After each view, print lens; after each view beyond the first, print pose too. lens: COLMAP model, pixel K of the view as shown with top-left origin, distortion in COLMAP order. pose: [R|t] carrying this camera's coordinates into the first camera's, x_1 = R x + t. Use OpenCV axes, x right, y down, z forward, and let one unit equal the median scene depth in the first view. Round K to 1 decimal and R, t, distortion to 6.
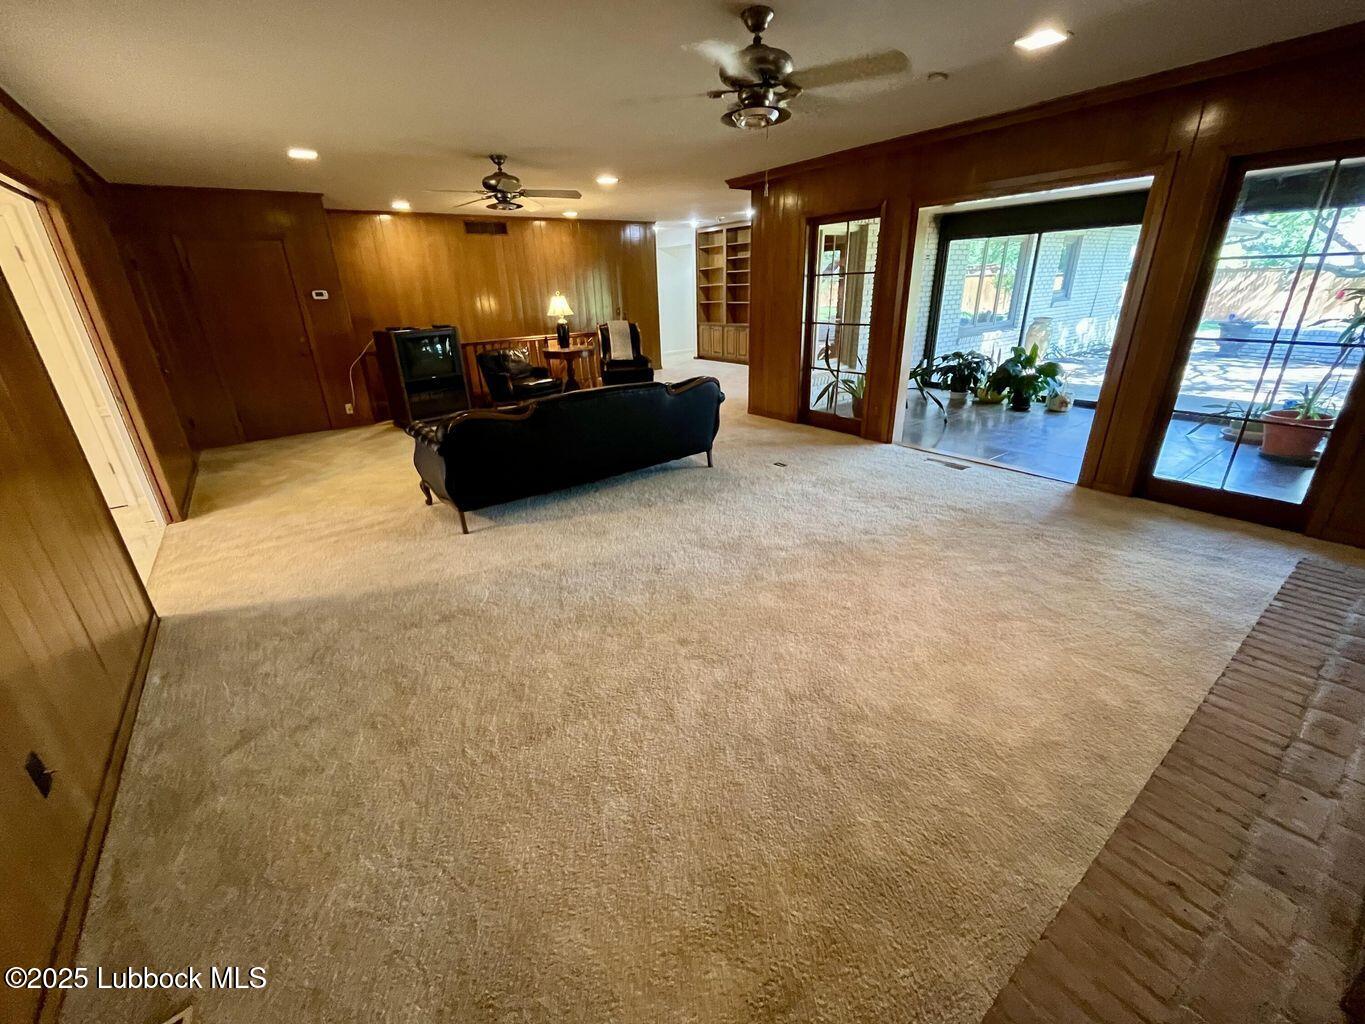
lens RADIAL K [[555.5, 0, 675.4], [0, 555.5, 507.7], [0, 0, 1]] dist [-0.002186, 0.000209]
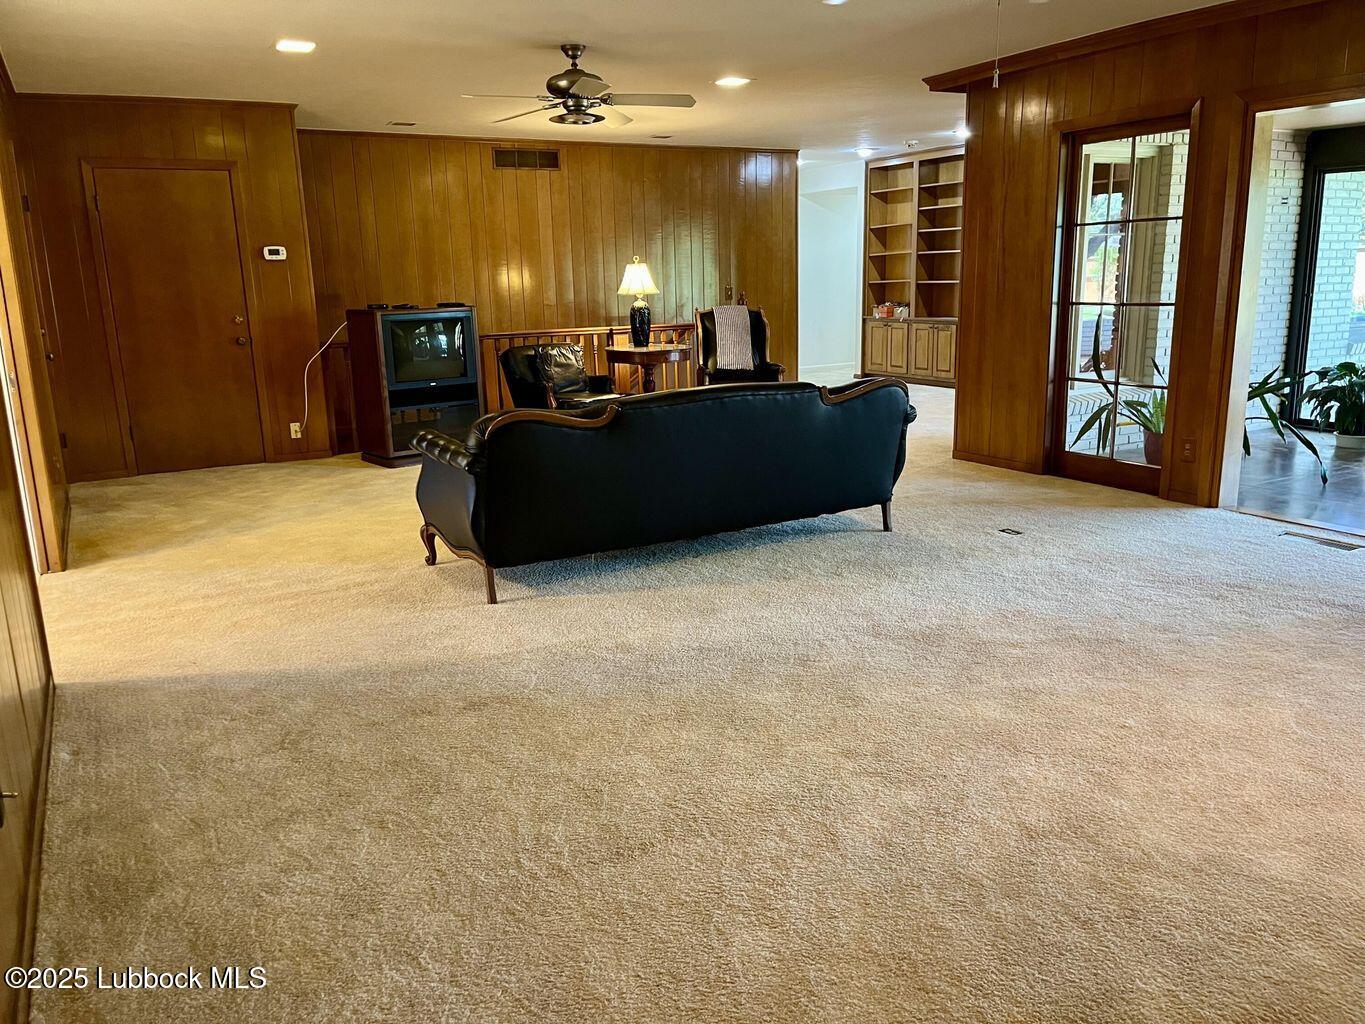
lens RADIAL K [[1036.8, 0, 677.0], [0, 1036.8, 512.2], [0, 0, 1]] dist [0.054529, -0.066068]
pose [[0.991512, 0.038288, -0.124250, -0.026141], [-0.056577, 0.987490, -0.147182, 0.095579], [0.117060, 0.152962, 0.981274, -0.128127]]
